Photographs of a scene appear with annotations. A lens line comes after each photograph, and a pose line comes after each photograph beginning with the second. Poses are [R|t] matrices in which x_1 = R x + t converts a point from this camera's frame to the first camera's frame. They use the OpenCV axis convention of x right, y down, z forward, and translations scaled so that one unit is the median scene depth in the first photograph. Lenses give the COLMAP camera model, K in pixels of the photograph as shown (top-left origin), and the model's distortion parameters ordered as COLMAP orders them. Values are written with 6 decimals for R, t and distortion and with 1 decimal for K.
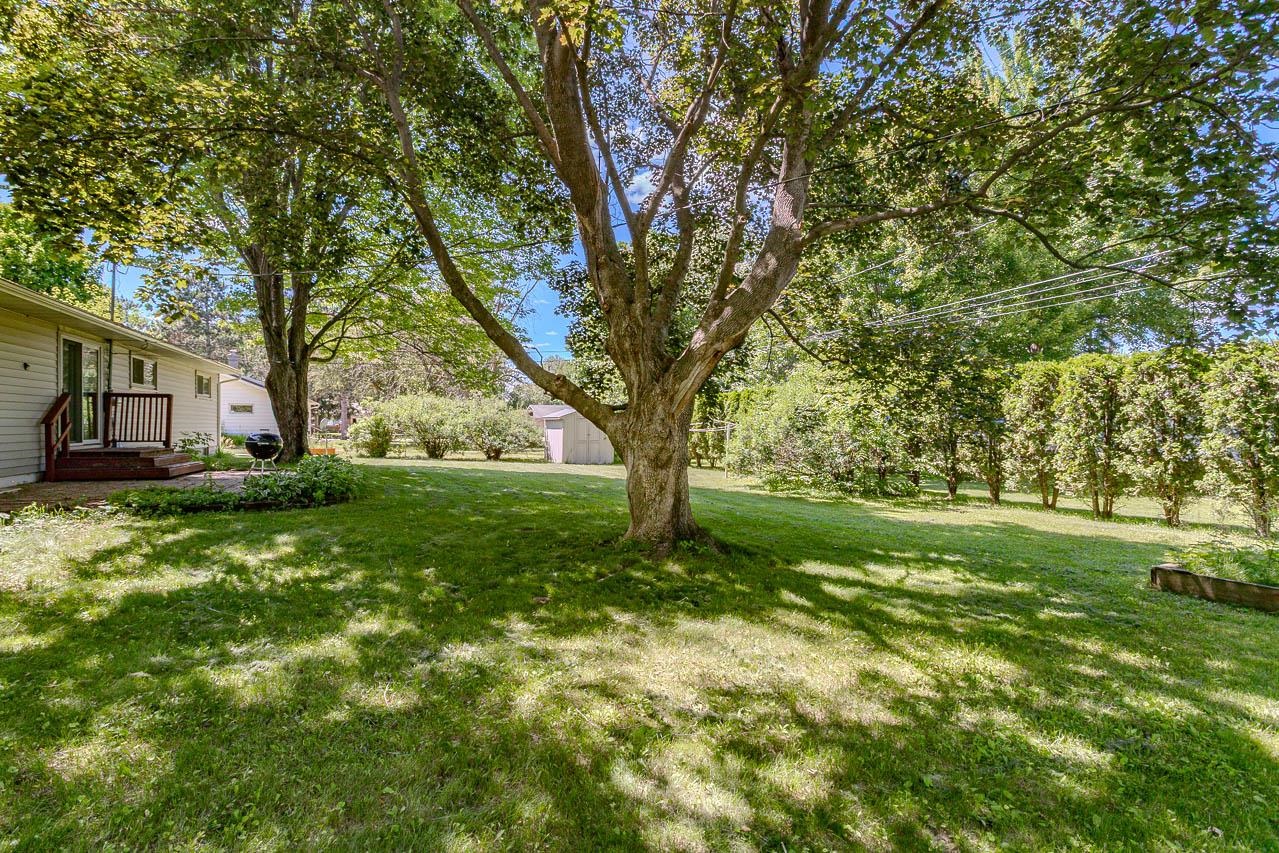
lens RADIAL K [[623.2, 0, 634.2], [0, 623.2, 432.6], [0, 0, 1]] dist [0.000994, 0.001487]
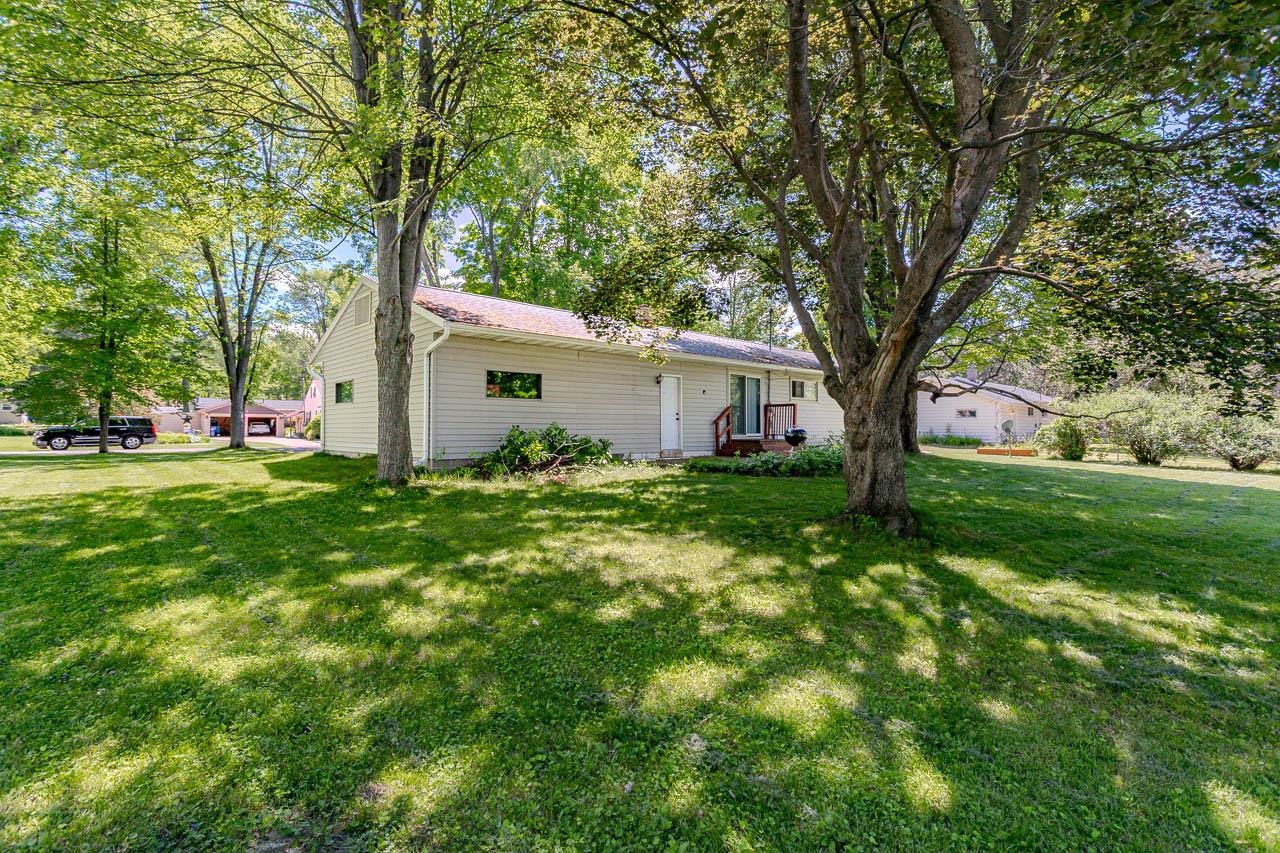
lens RADIAL K [[614.2, 0, 631.6], [0, 614.2, 425.0], [0, 0, 1]] dist [-0.001505, 0.001275]
pose [[0.357318, -0.011946, -0.933906, 0.489074], [-0.009116, 0.999826, -0.016277, 0.016986], [0.933938, 0.014330, 0.357147, 0.109524]]
